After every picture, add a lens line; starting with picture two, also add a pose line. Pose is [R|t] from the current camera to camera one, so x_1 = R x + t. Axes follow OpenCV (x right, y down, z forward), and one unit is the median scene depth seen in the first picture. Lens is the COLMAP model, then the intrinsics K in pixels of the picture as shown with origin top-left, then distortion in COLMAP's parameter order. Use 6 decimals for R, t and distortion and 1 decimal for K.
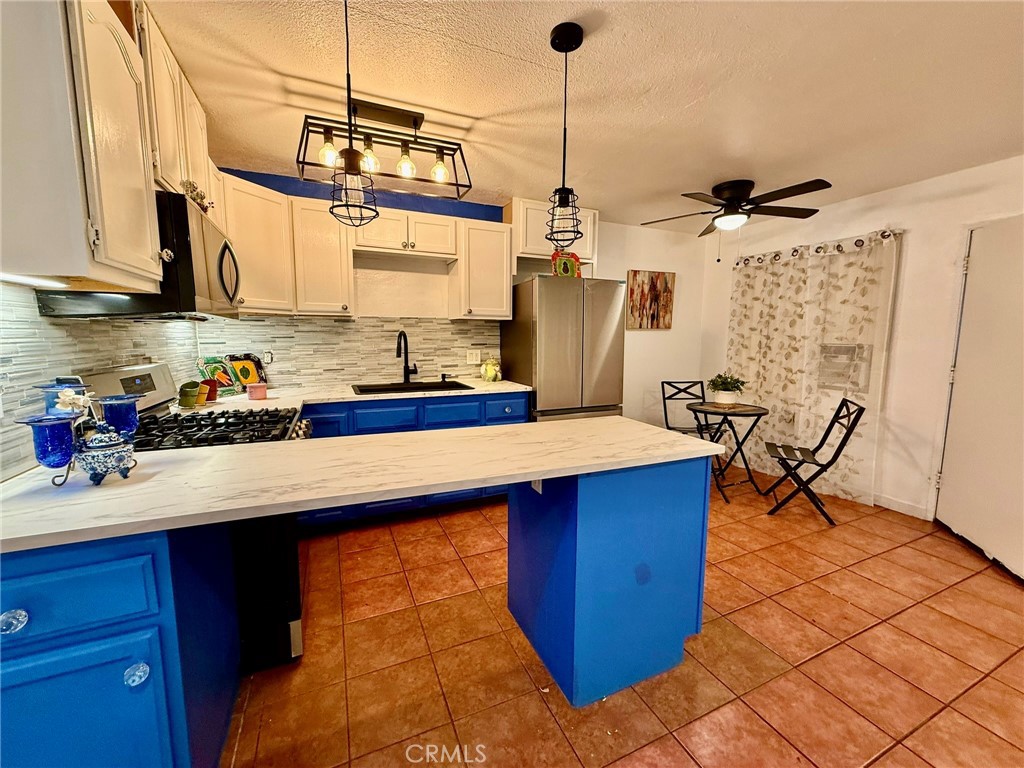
lens RADIAL K [[408.1, 0, 511.2], [0, 408.1, 383.2], [0, 0, 1]] dist [0.001092, 0.000346]
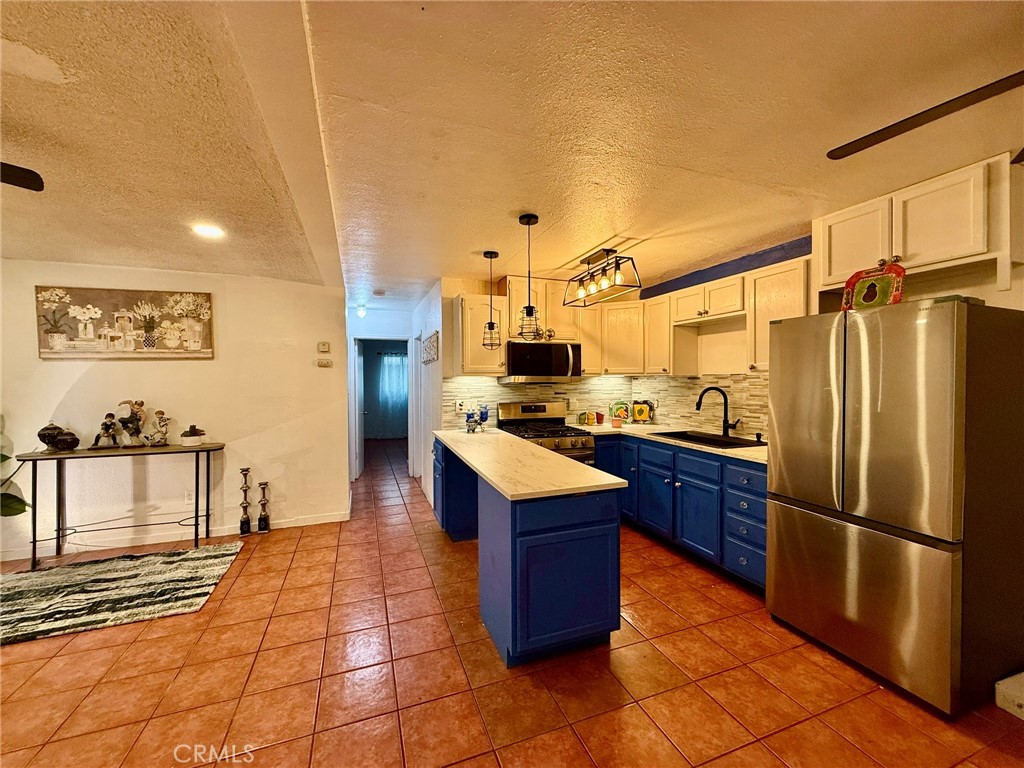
lens RADIAL K [[408.1, 0, 511.2], [0, 408.1, 383.2], [0, 0, 1]] dist [0.001092, 0.000346]
pose [[-0.063566, 0.008014, -0.997945, 0.823816], [-0.111467, 0.993654, 0.015079, -0.090141], [0.991733, 0.112197, -0.062269, 0.503237]]
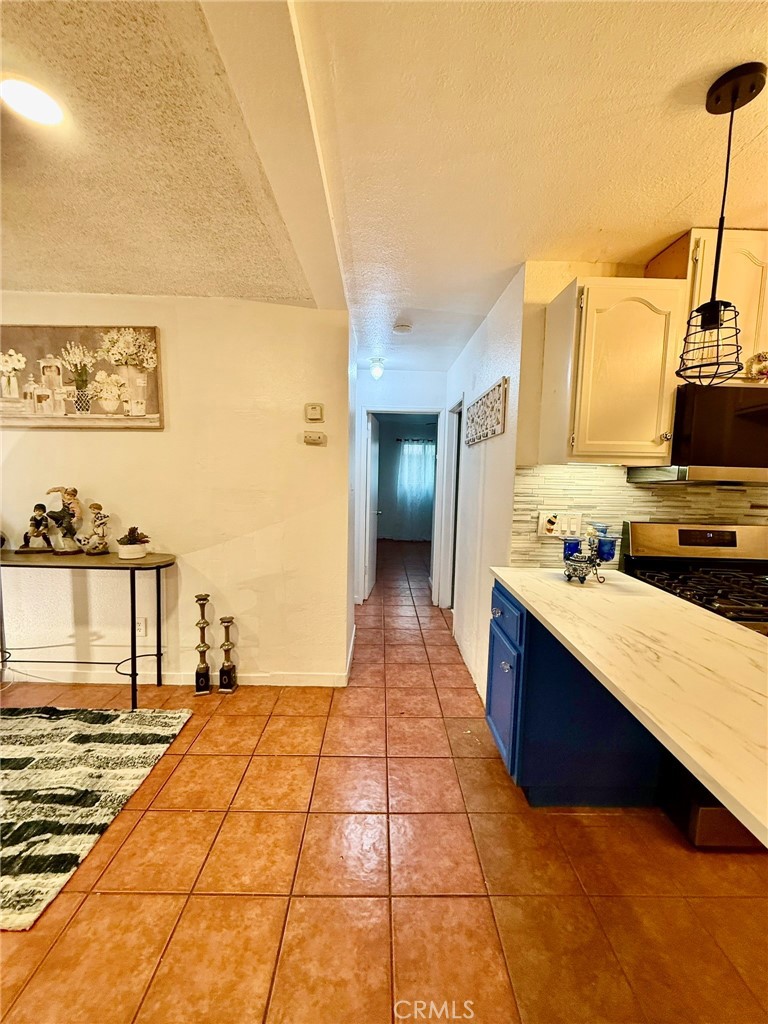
lens RADIAL K [[408.1, 0, 384.0], [0, 408.1, 512.0], [0, 0, 1]] dist [0.001092, 0.000346]
pose [[-0.398748, 0.076716, -0.913846, 0.282501], [-0.131688, 0.981377, 0.139845, -0.057761], [0.907556, 0.176105, -0.381219, 0.291711]]
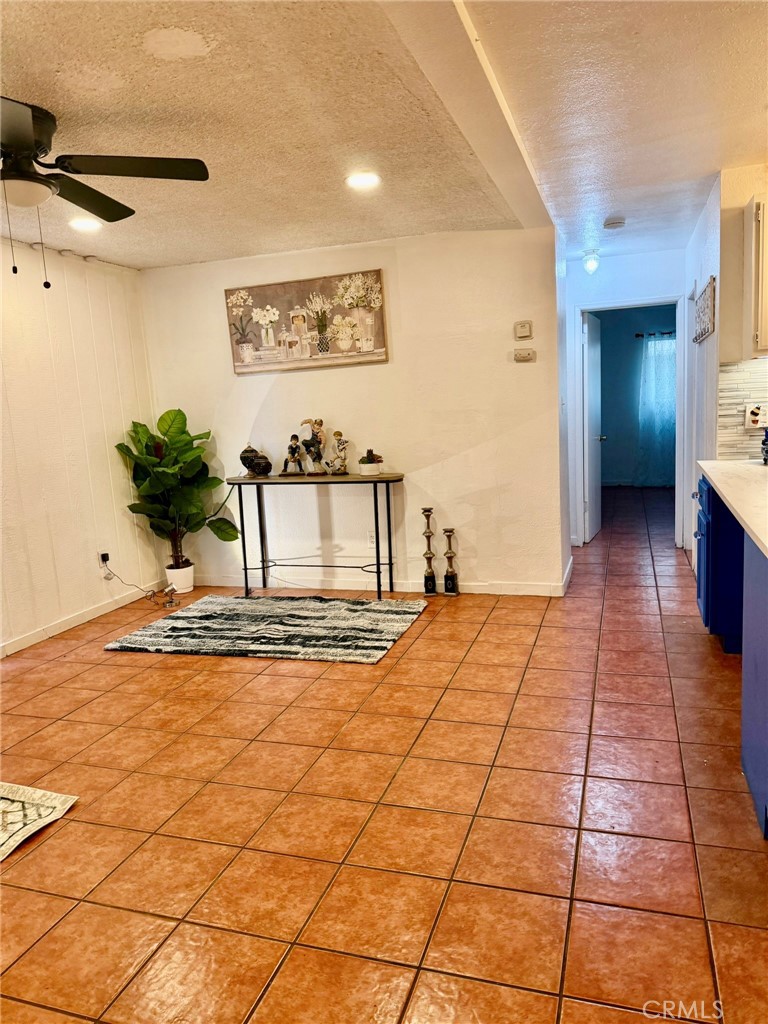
lens RADIAL K [[711.7, 0, 389.9], [0, 711.7, 513.0], [0, 0, 1]] dist [0.153348, -0.280715]
pose [[-0.668147, 0.144246, -0.729913, 0.876240], [-0.035040, 0.973838, 0.224525, -0.075528], [0.743204, 0.175592, -0.645612, 0.627771]]
